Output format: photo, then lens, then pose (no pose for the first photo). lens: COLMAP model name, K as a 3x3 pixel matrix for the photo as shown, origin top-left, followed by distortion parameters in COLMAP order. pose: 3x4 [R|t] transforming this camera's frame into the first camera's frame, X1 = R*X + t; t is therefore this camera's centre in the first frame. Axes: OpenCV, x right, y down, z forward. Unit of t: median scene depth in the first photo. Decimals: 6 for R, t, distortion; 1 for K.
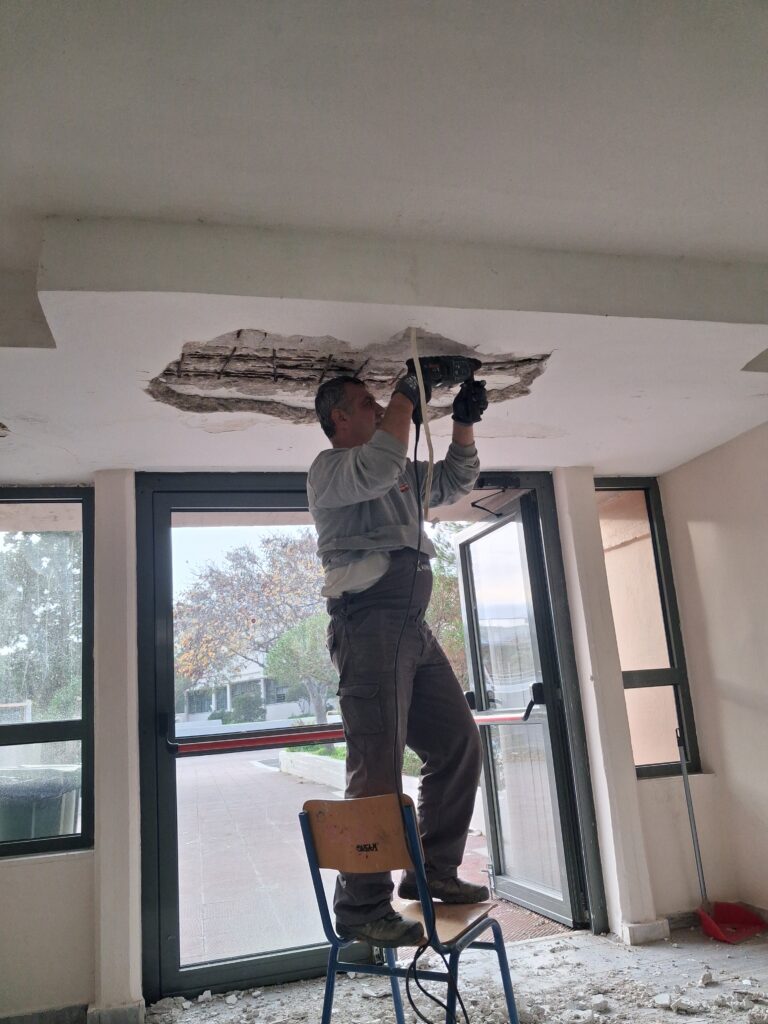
lens RADIAL K [[807.7, 0, 384.0], [0, 807.7, 512.0], [0, 0, 1]] dist [-0.058443, 0.005648]
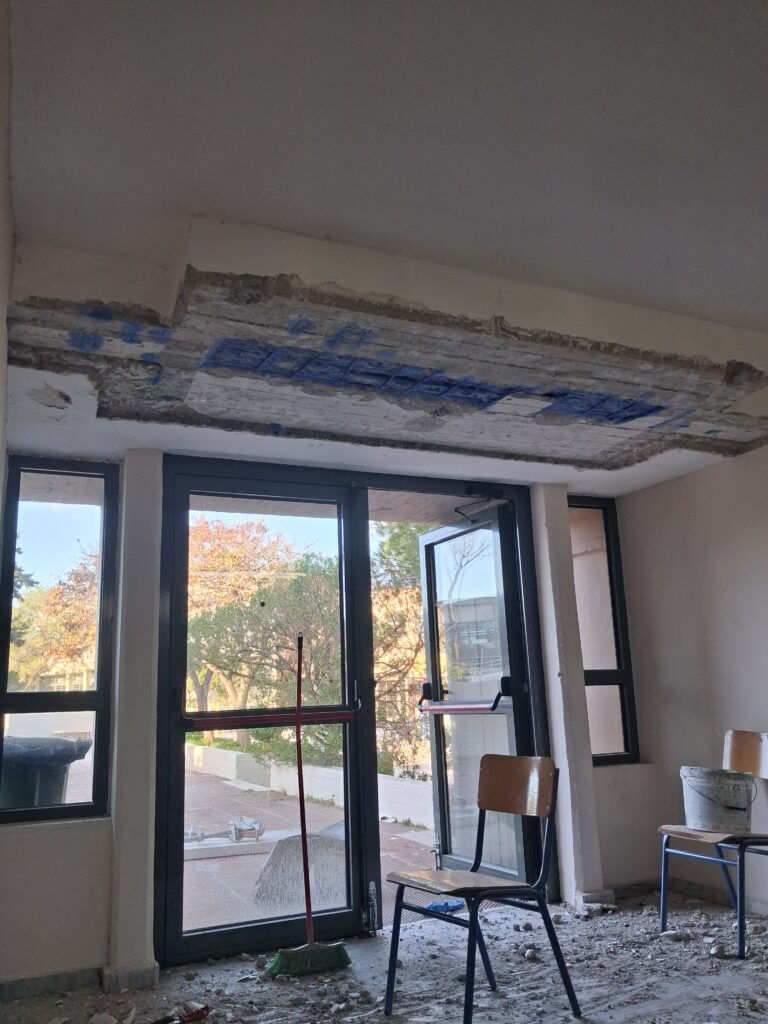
lens RADIAL K [[807.7, 0, 384.0], [0, 807.7, 512.0], [0, 0, 1]] dist [-0.058443, 0.005648]
pose [[0.982664, 0.080508, 0.167005, -0.179285], [-0.081120, 0.996699, -0.003167, 0.005221], [-0.166709, -0.010436, 0.985951, -0.055679]]
